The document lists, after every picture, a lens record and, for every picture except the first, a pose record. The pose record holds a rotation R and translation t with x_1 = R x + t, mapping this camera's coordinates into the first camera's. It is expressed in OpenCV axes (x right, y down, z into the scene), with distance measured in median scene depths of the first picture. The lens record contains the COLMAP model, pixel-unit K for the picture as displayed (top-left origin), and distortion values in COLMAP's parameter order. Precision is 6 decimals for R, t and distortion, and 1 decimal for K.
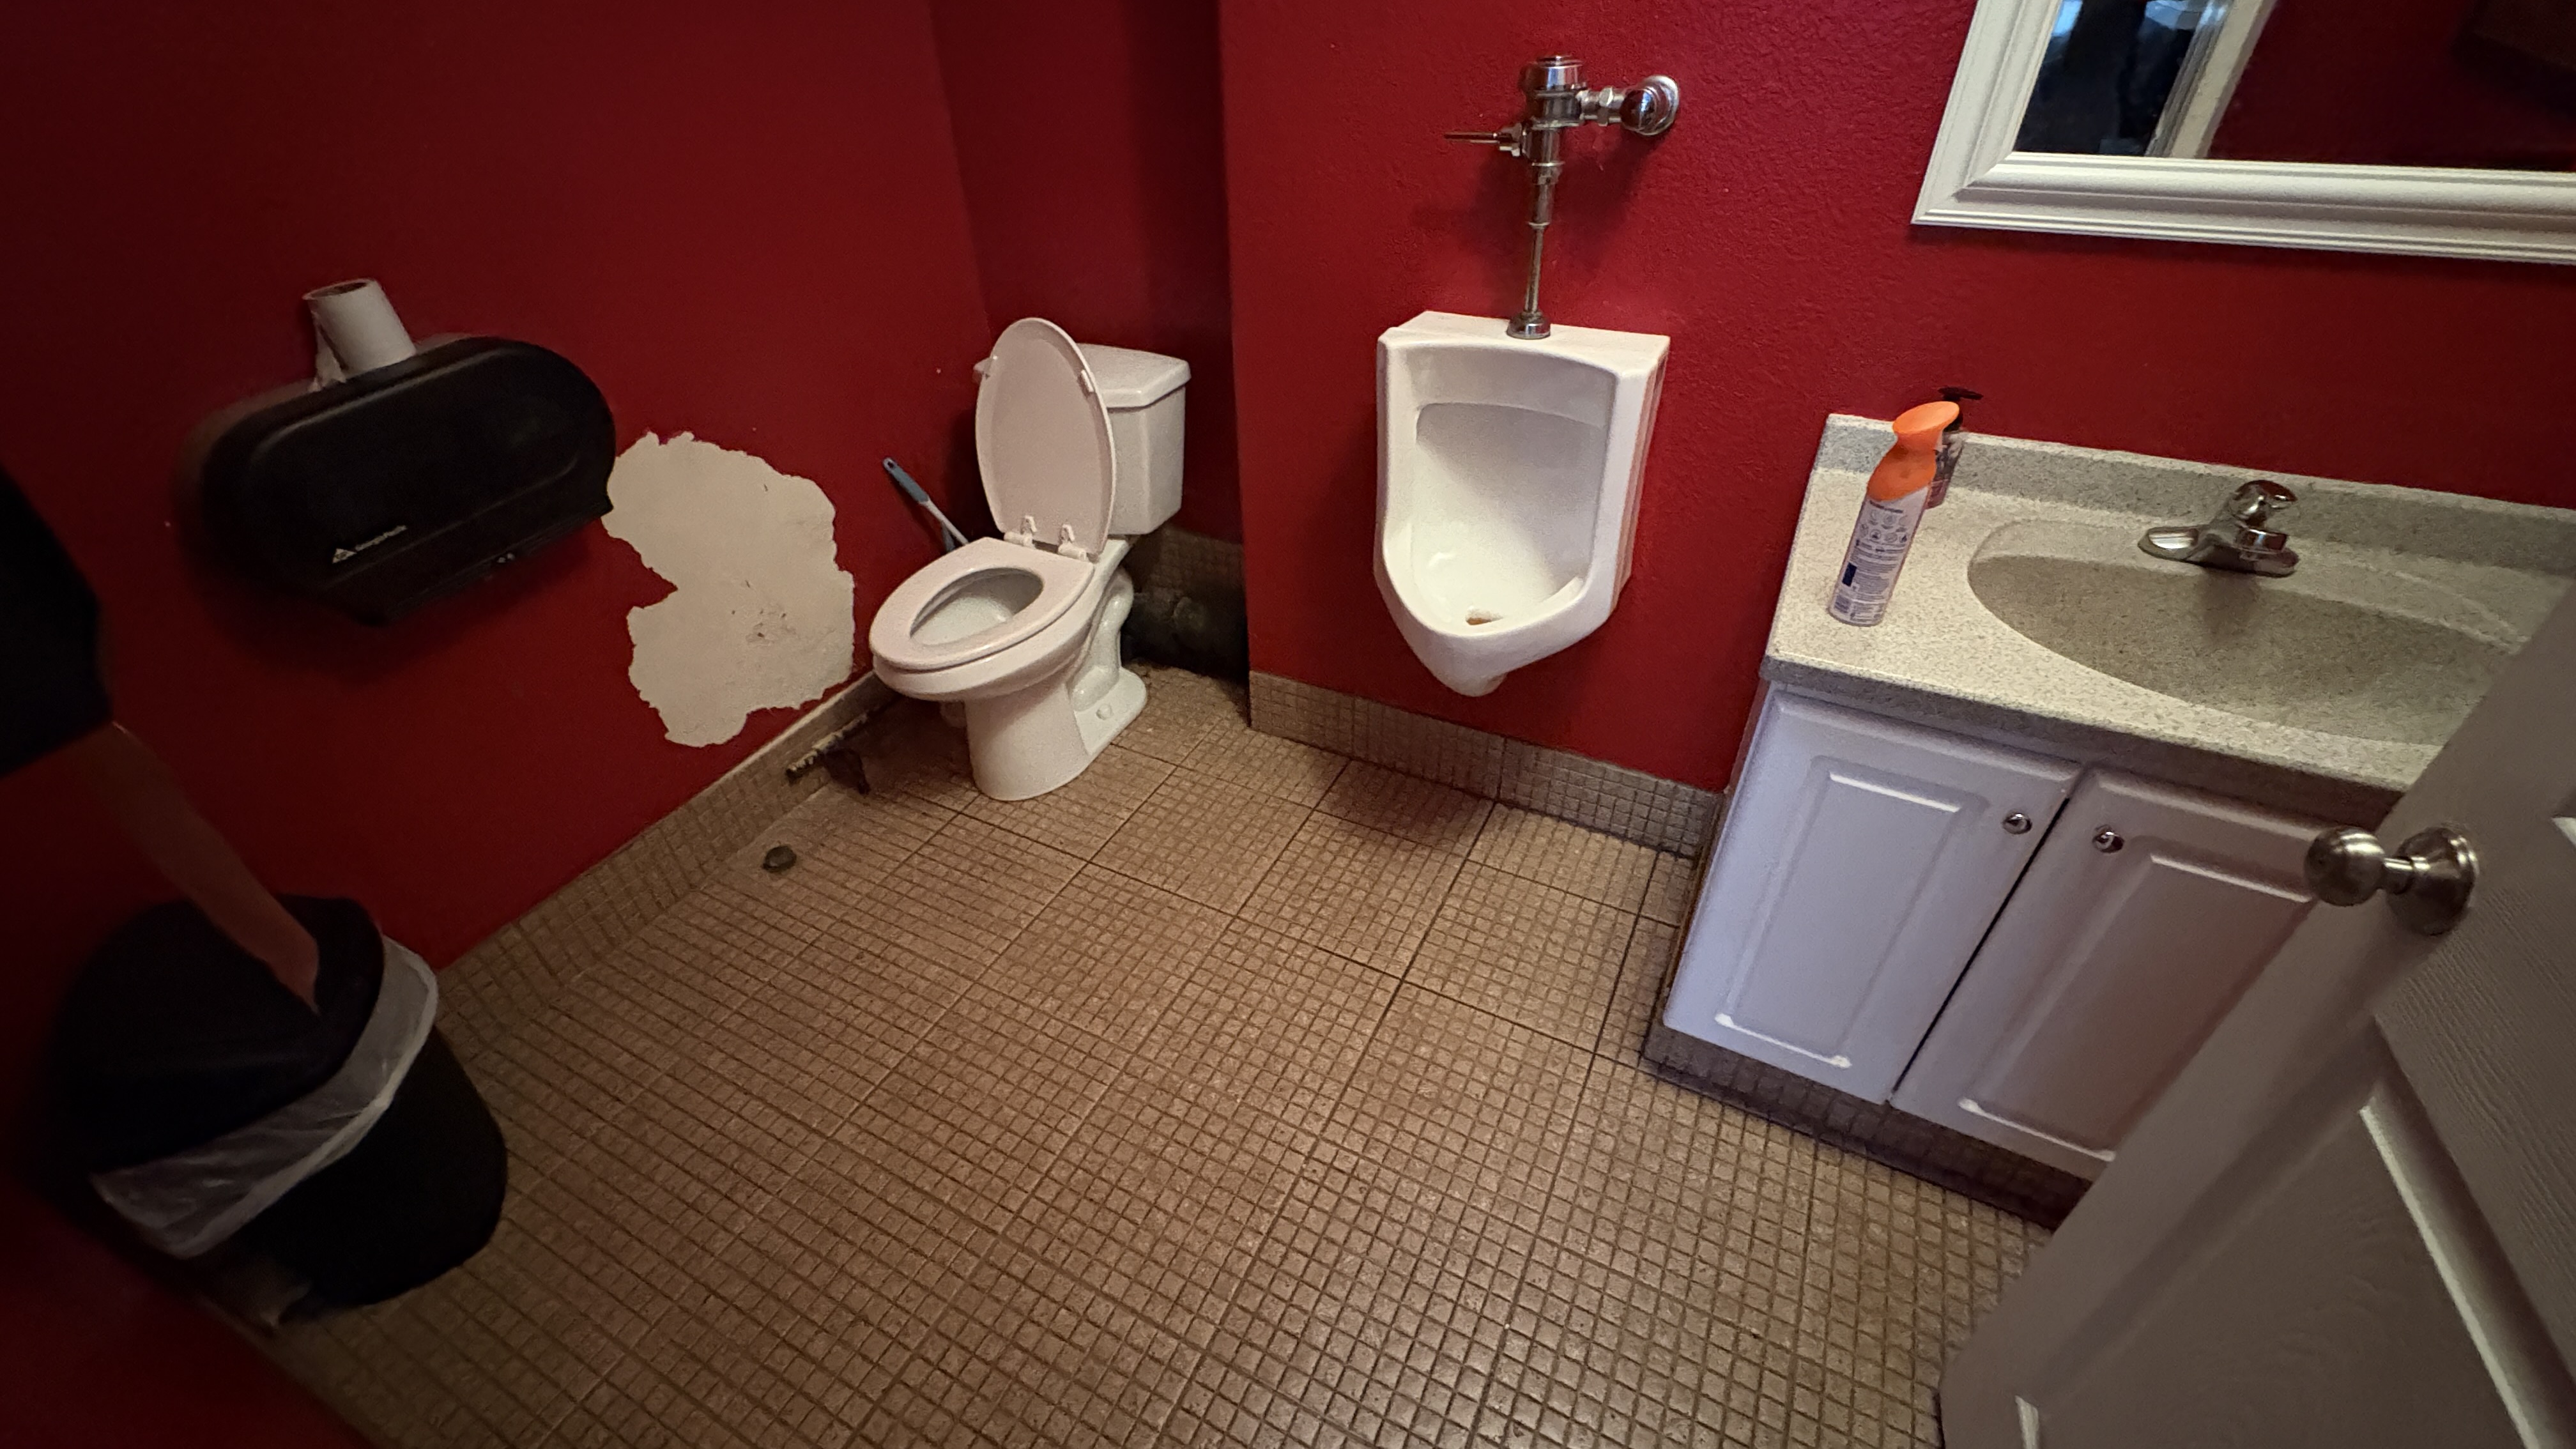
lens RADIAL K [[1023.5, 0, 1291.8], [0, 1023.5, 729.7], [0, 0, 1]] dist [-0.002821, -0.000428]
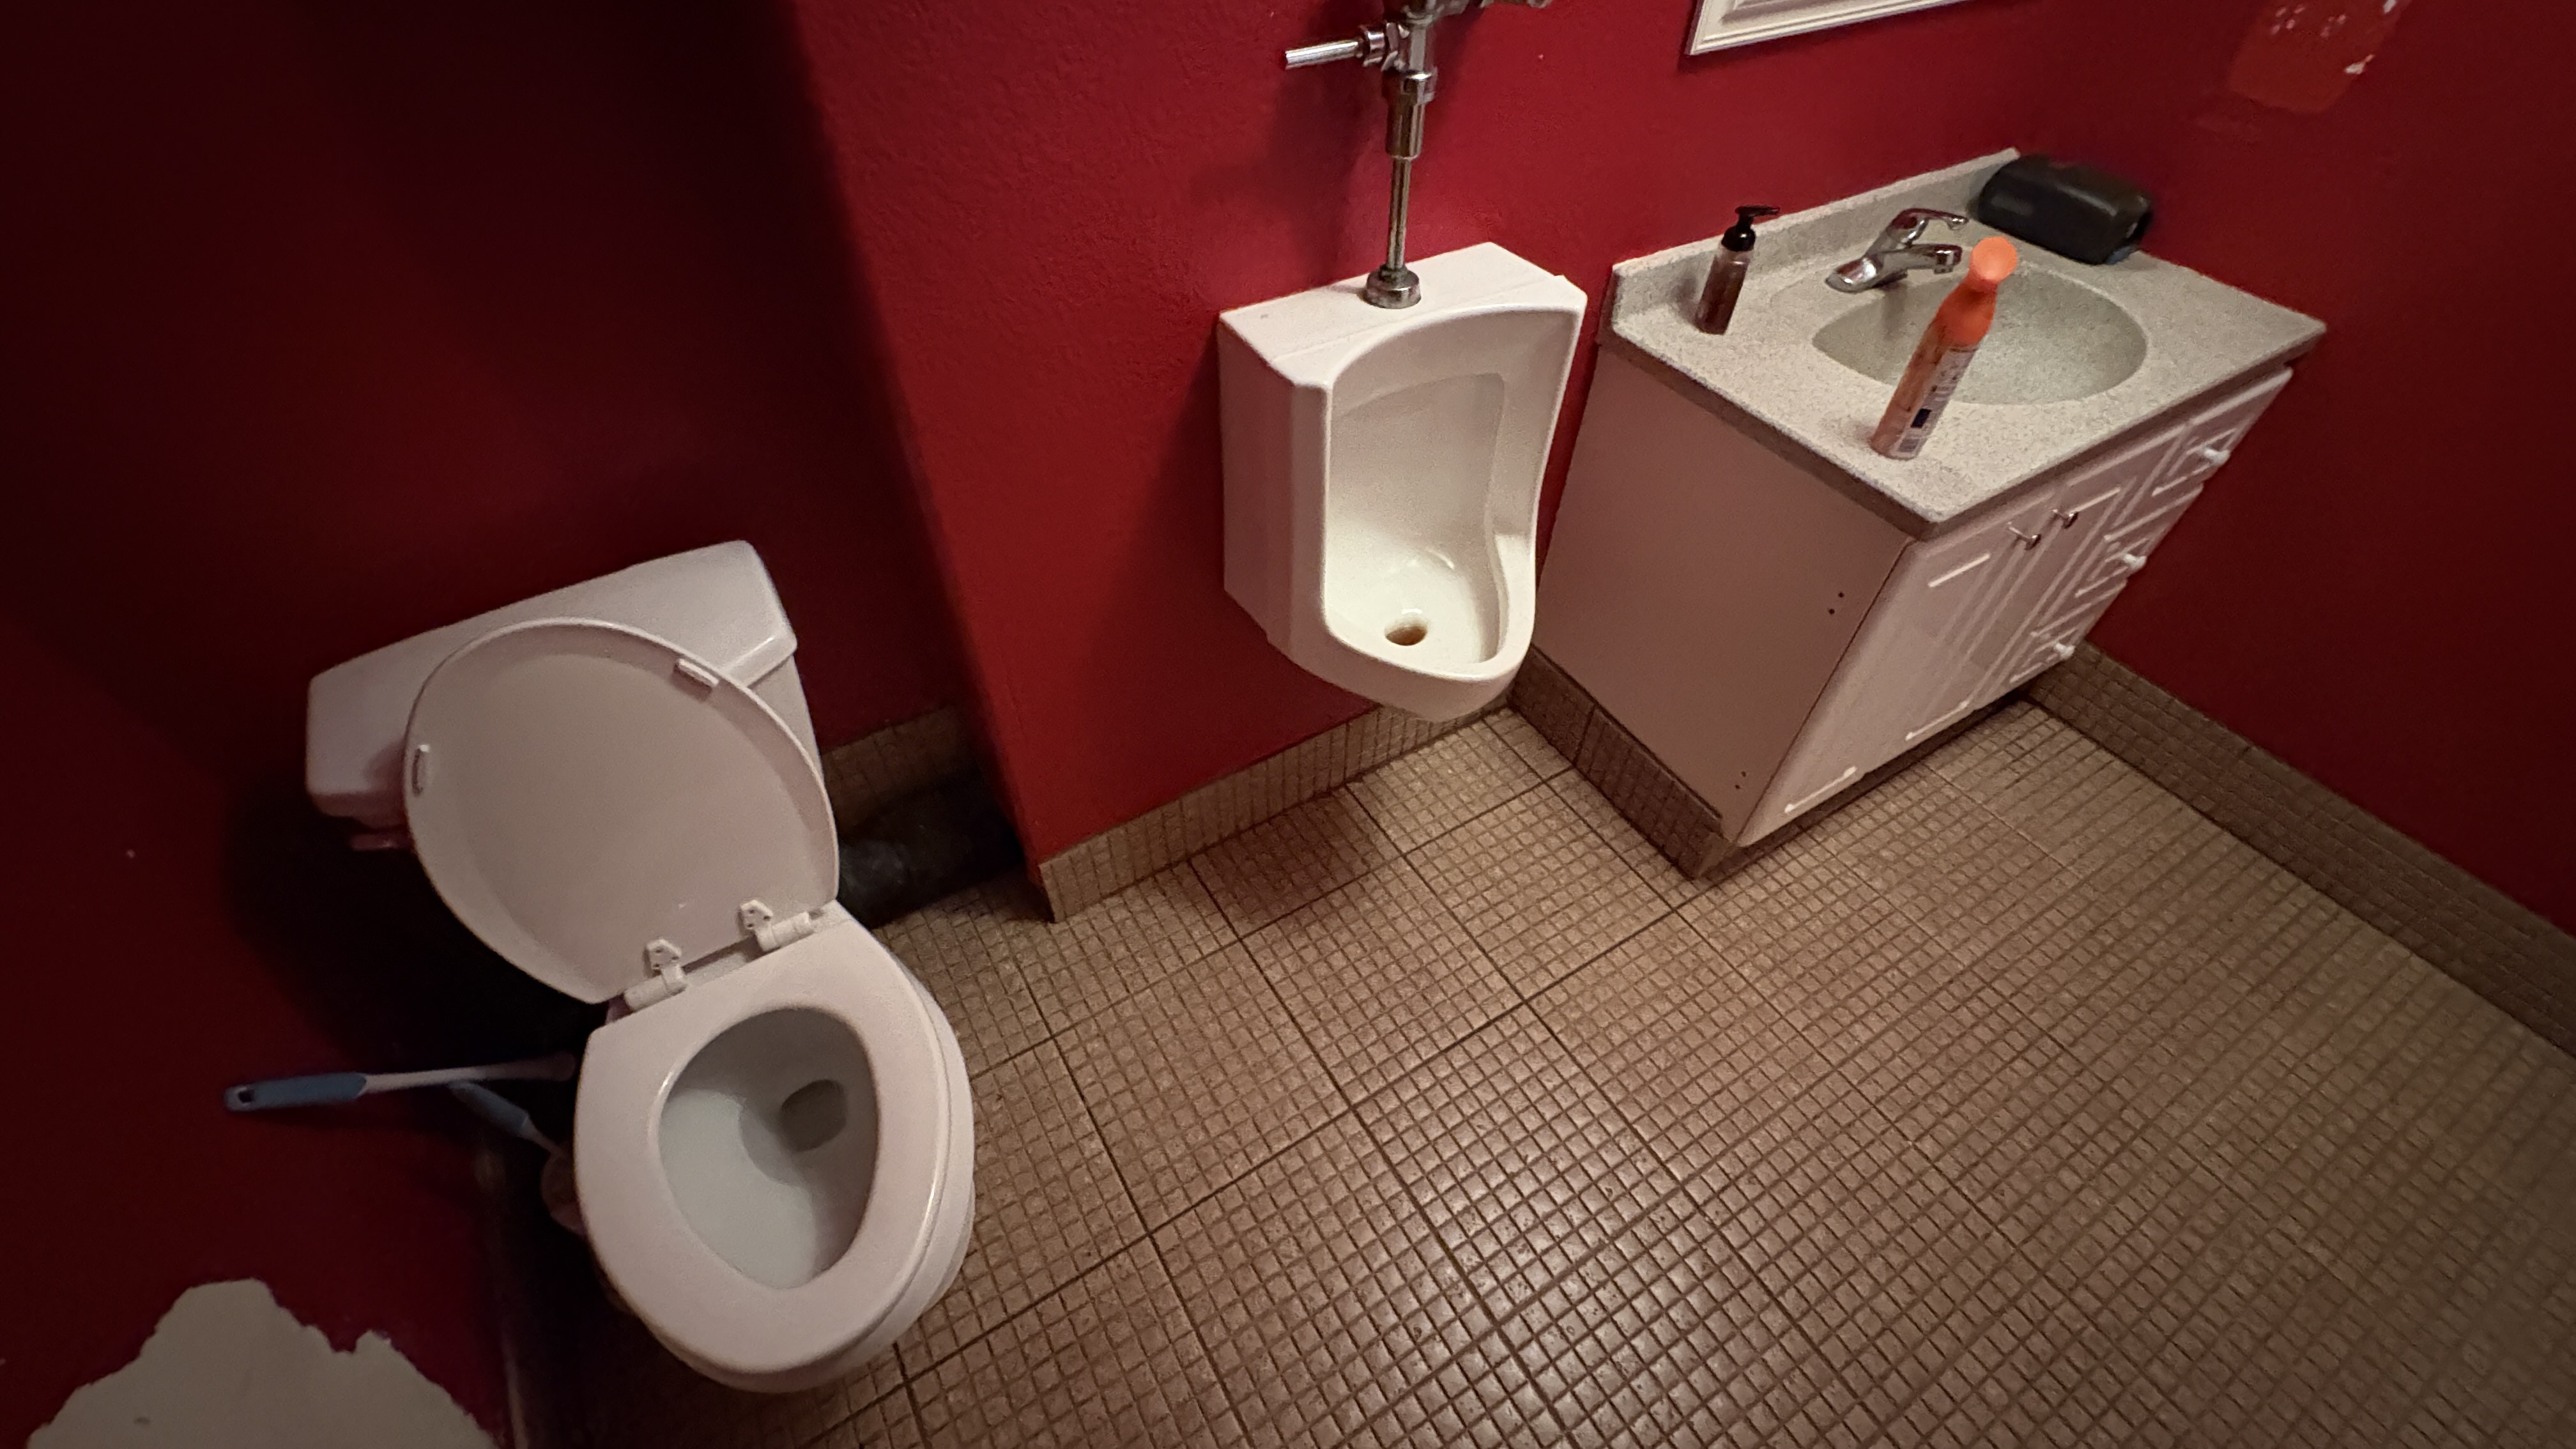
lens RADIAL K [[1023.5, 0, 1292.7], [0, 1023.5, 724.1], [0, 0, 1]] dist [-0.002821, -0.000428]
pose [[0.519510, -0.608207, 0.600161, -0.383099], [0.492586, 0.787099, 0.371260, -0.378495], [-0.698189, 0.102758, 0.708501, 0.450725]]
